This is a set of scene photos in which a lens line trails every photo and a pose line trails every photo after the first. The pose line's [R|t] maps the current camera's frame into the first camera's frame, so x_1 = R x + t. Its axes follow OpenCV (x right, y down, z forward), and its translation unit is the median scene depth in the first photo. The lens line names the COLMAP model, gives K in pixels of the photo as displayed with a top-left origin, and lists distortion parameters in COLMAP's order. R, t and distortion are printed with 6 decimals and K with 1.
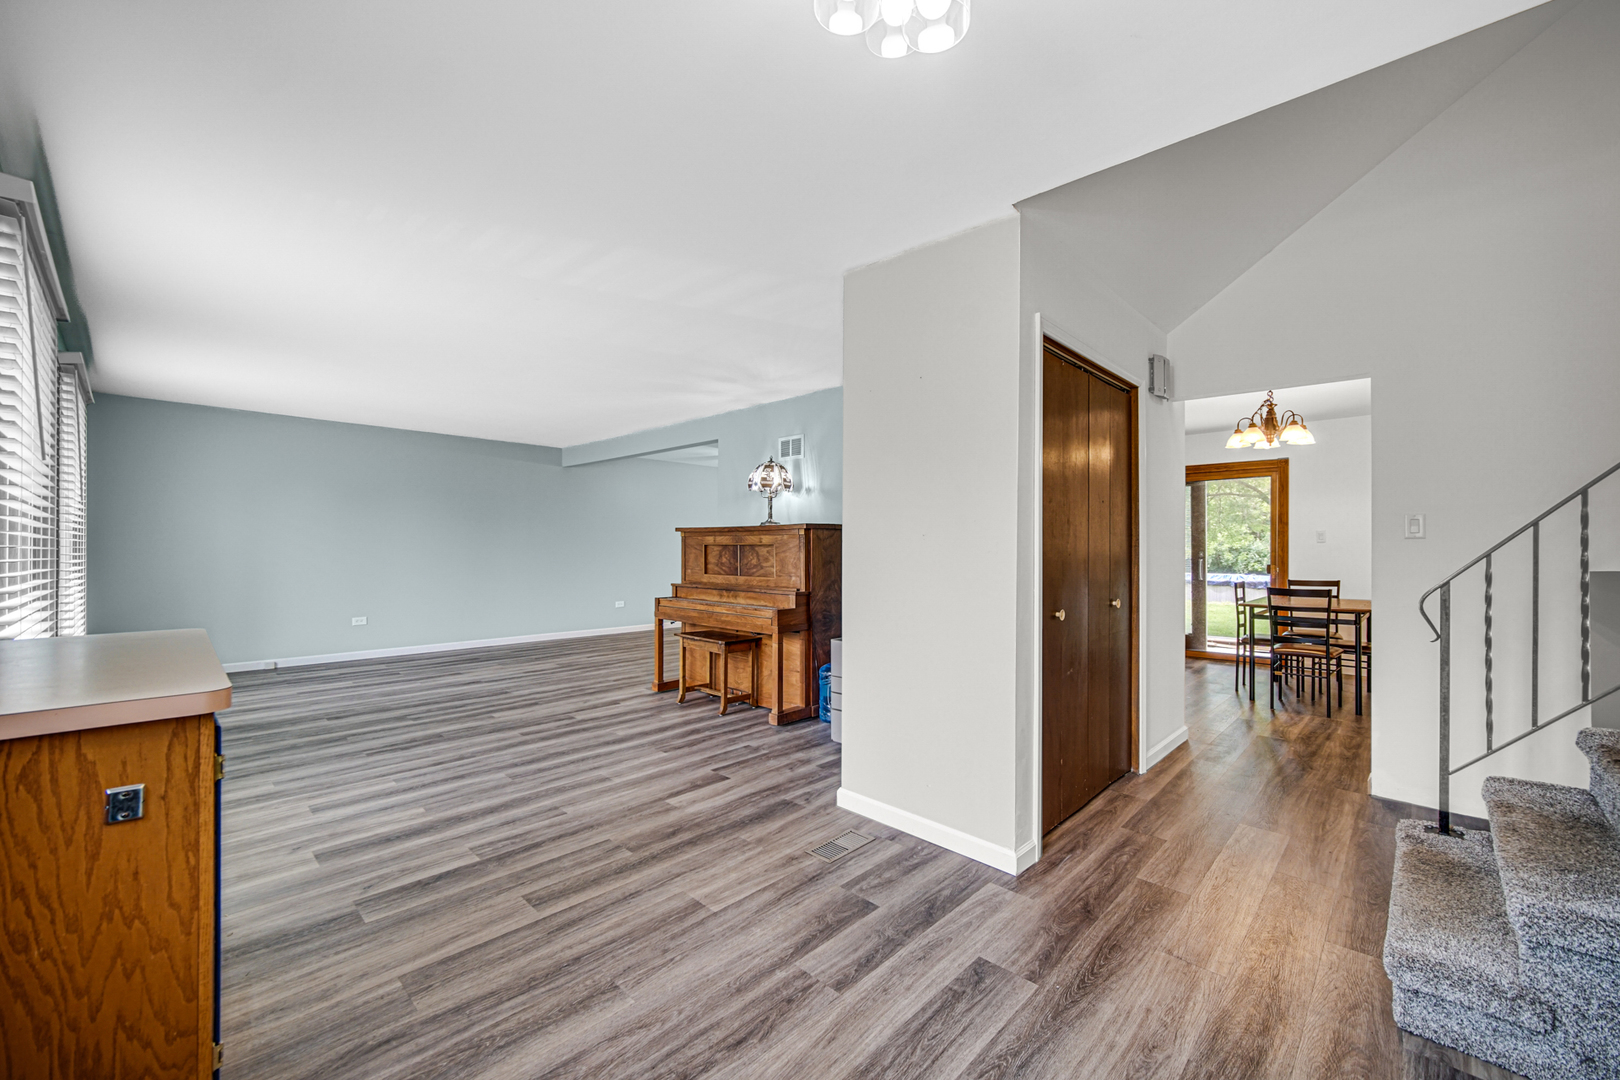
lens RADIAL K [[650.7, 0, 808.9], [0, 650.7, 549.1], [0, 0, 1]] dist [-0.004418, -0.000248]
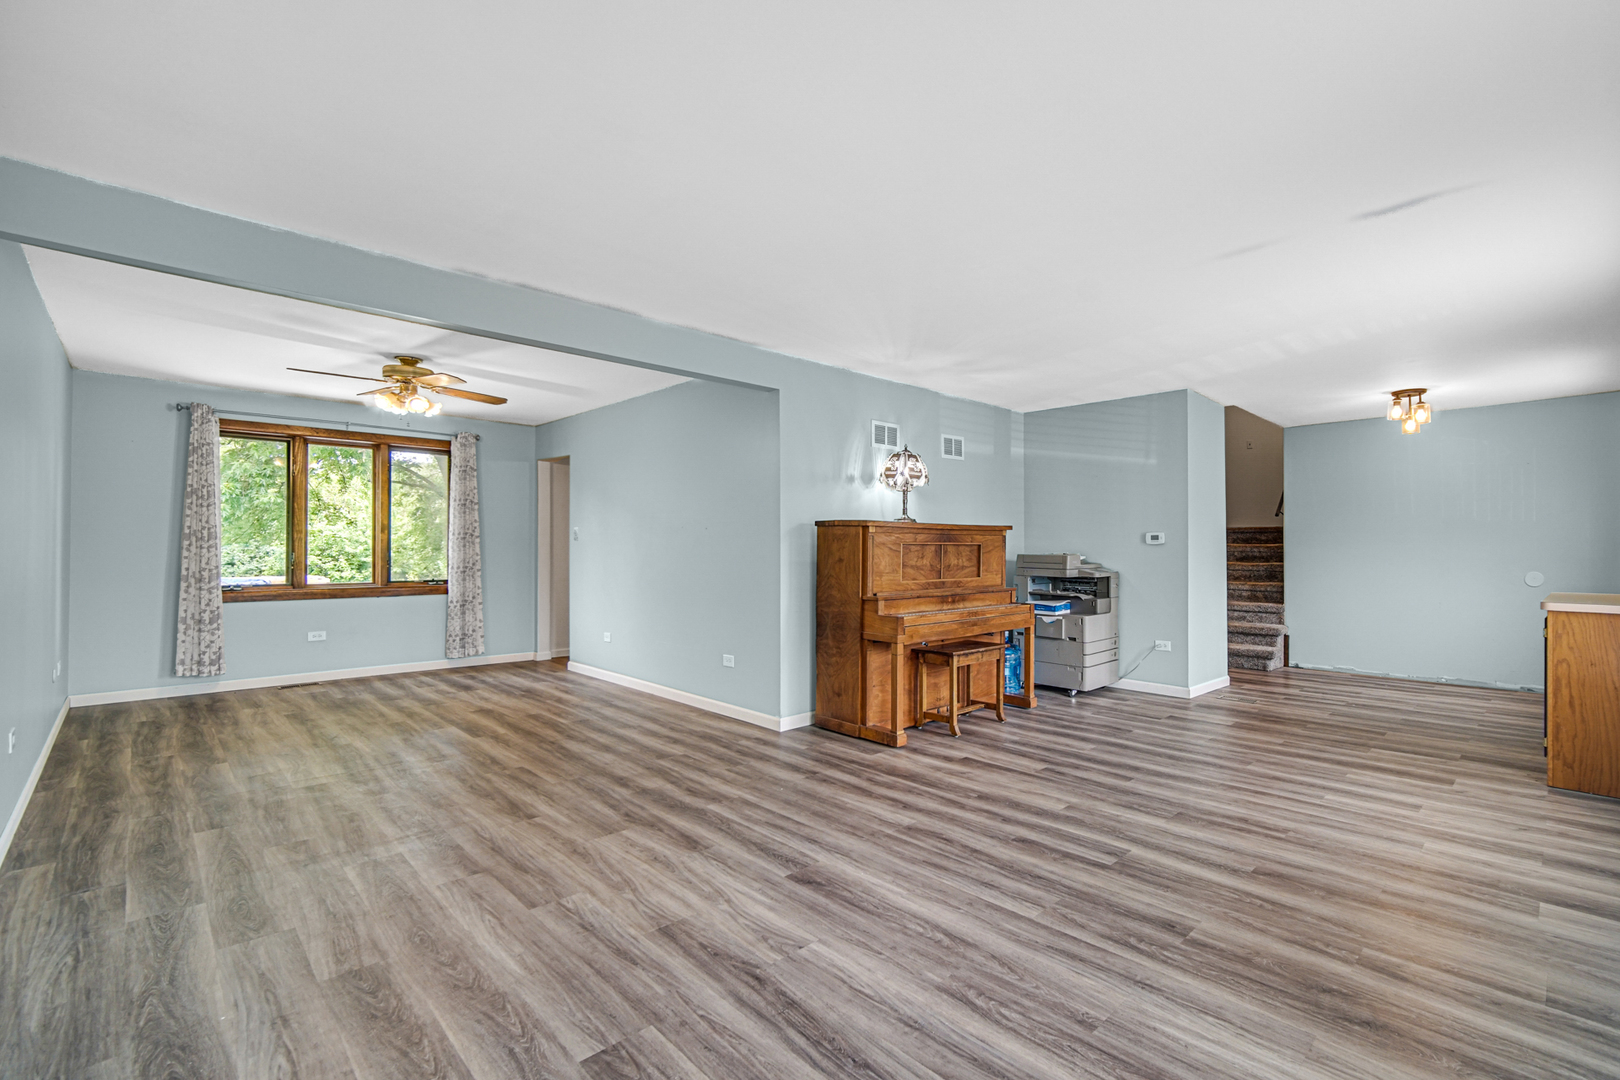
lens RADIAL K [[714.7, 0, 900.3], [0, 714.7, 538.8], [0, 0, 1]] dist [-0.017446, 0.000243]
pose [[-0.005764, 0.005263, 0.999970, -1.205472], [-0.000951, 0.999986, -0.005269, -0.009150], [-0.999983, -0.000982, -0.005759, 1.172724]]
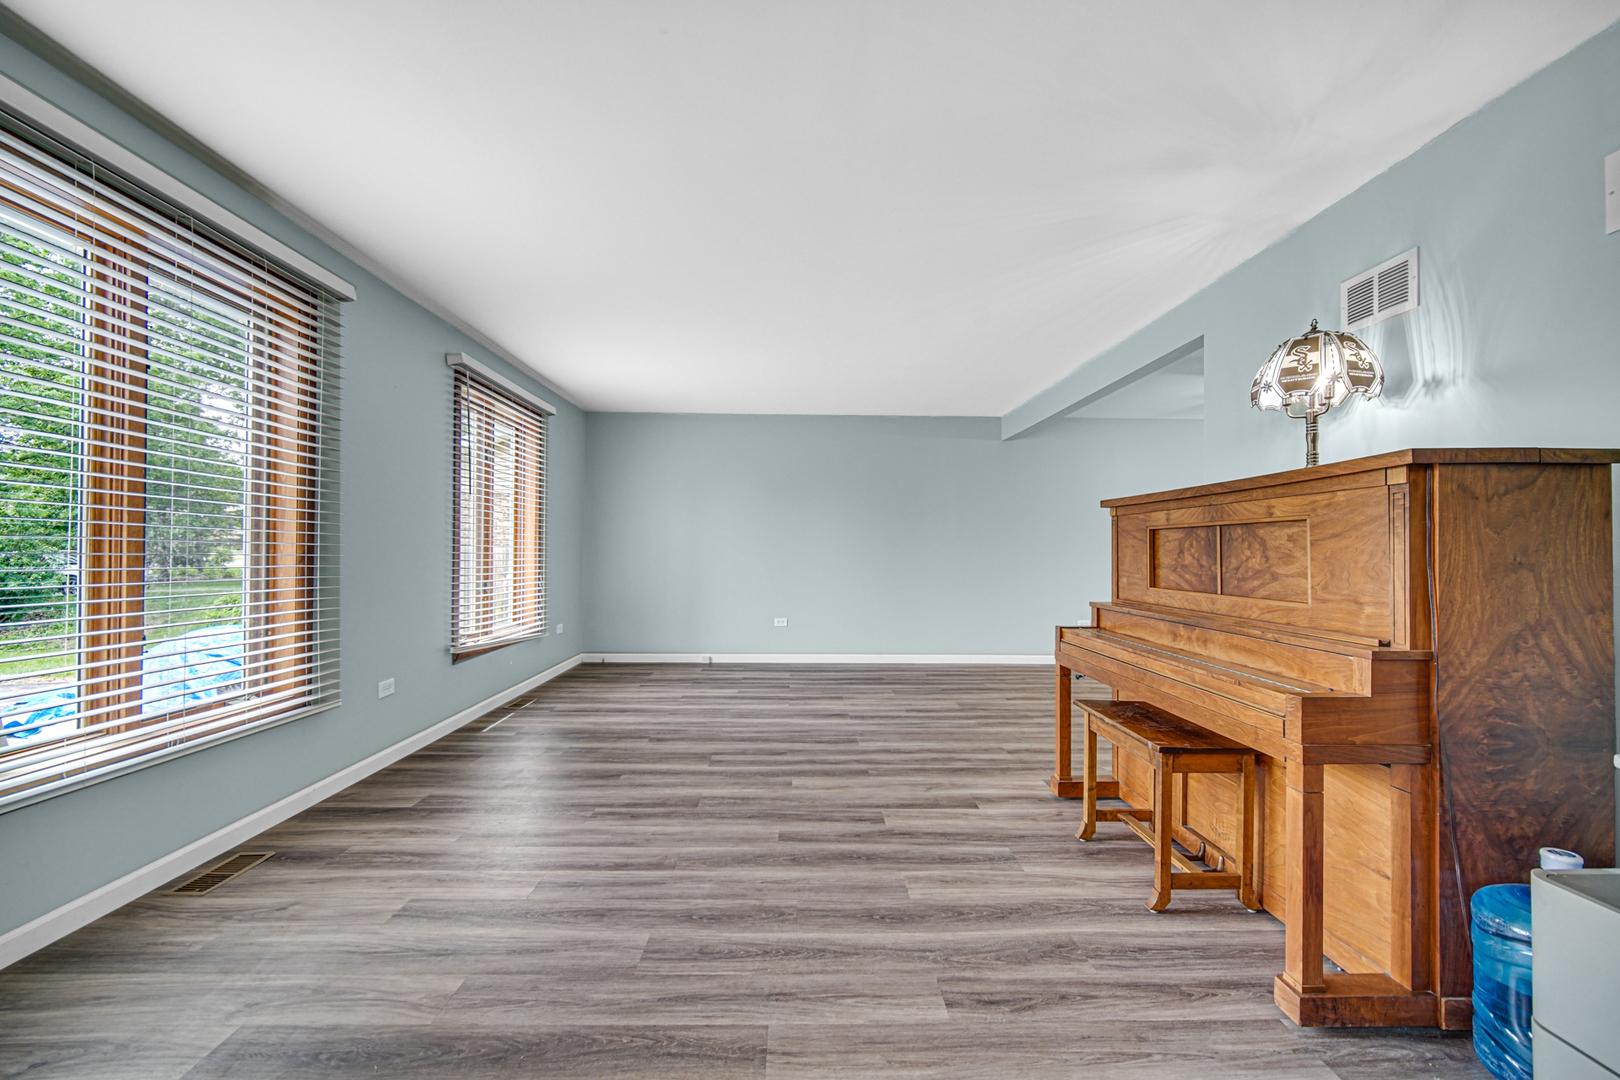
lens RADIAL K [[650.7, 0, 805.3], [0, 650.7, 548.0], [0, 0, 1]] dist [-0.004418, -0.000248]
pose [[0.700716, -0.003660, -0.713431, 0.013913], [-0.003790, 0.999954, -0.008852, 0.015485], [0.713430, 0.008907, 0.700670, 0.529360]]
